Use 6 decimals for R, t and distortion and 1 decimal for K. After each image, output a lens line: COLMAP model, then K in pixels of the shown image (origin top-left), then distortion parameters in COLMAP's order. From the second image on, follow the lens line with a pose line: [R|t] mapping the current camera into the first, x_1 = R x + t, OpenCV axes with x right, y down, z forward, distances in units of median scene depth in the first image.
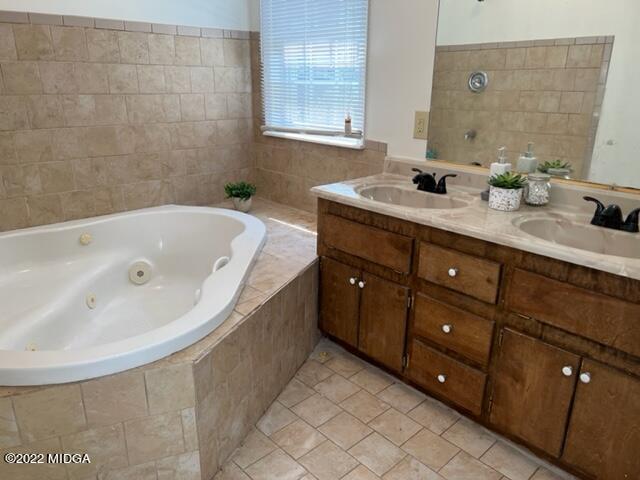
lens RADIAL K [[469.0, 0, 320.0], [0, 469.0, 240.0], [0, 0, 1]] dist [0.066756, -0.090209]
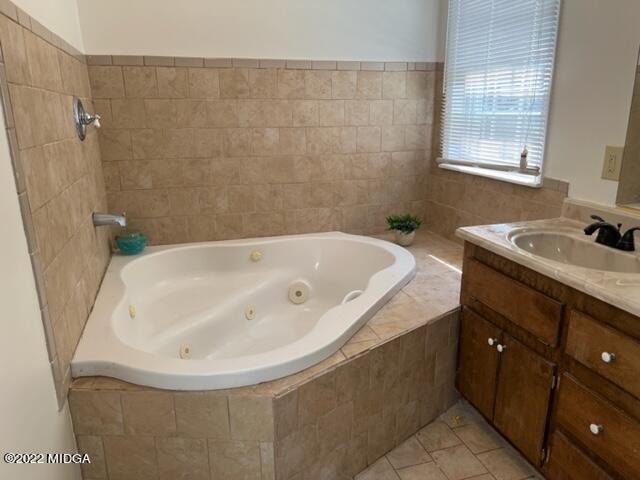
lens RADIAL K [[469.0, 0, 320.0], [0, 469.0, 240.0], [0, 0, 1]] dist [0.066756, -0.090209]
pose [[0.903006, 0.097206, -0.418487, 0.107075], [-0.121651, 0.992055, -0.032064, -0.024403], [0.412046, 0.079863, 0.907656, 0.064614]]
